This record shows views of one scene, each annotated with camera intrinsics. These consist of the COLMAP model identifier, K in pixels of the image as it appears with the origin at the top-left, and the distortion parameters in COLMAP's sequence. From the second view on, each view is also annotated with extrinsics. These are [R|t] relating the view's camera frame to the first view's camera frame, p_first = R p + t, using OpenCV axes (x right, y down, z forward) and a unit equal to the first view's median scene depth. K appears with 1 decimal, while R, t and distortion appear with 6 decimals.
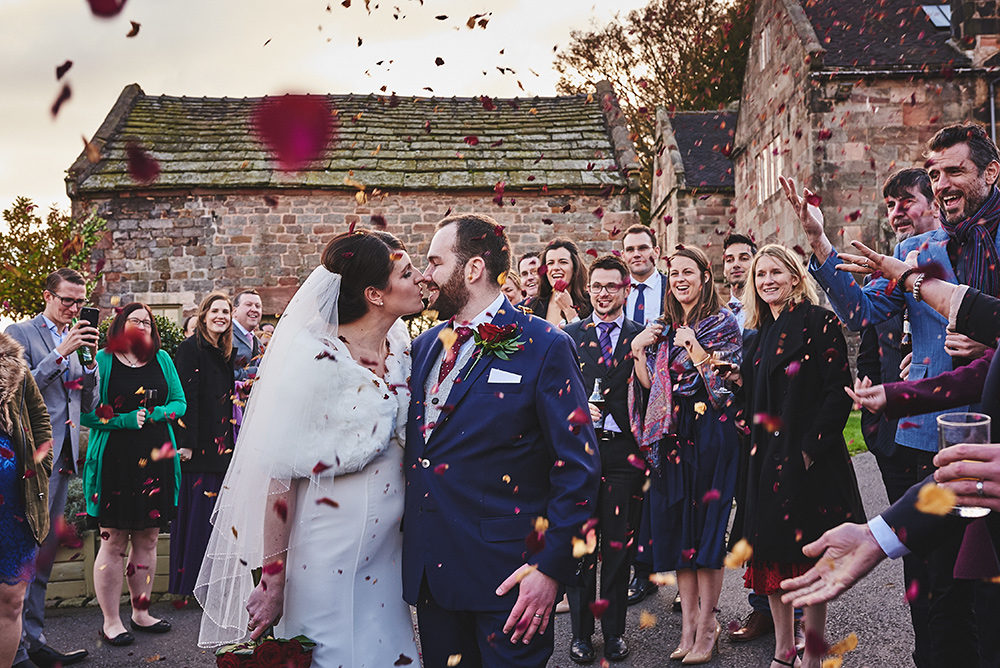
lens RADIAL K [[999.2, 0, 500.0], [0, 999.2, 334.0], [0, 0, 1]] dist [-0.063743, 0.126157]
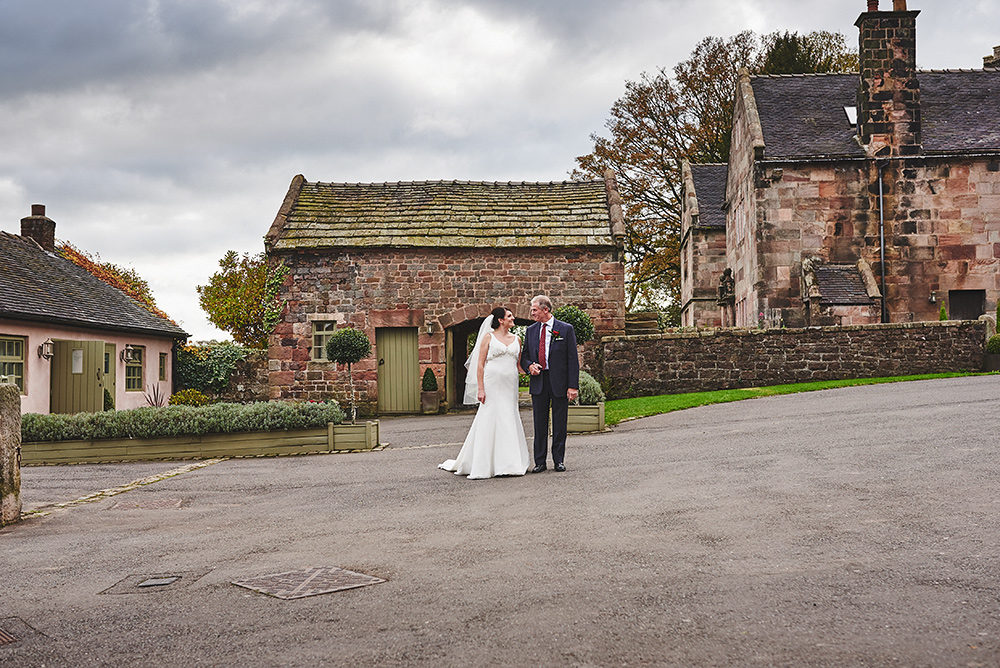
lens RADIAL K [[992.0, 0, 518.2], [0, 992.0, 332.5], [0, 0, 1]] dist [-0.056437, 0.107152]
pose [[0.997695, 0.002234, -0.067822, 0.075131], [-0.002852, 0.999955, -0.009021, 0.002572], [0.067799, 0.009193, 0.997657, -0.533539]]
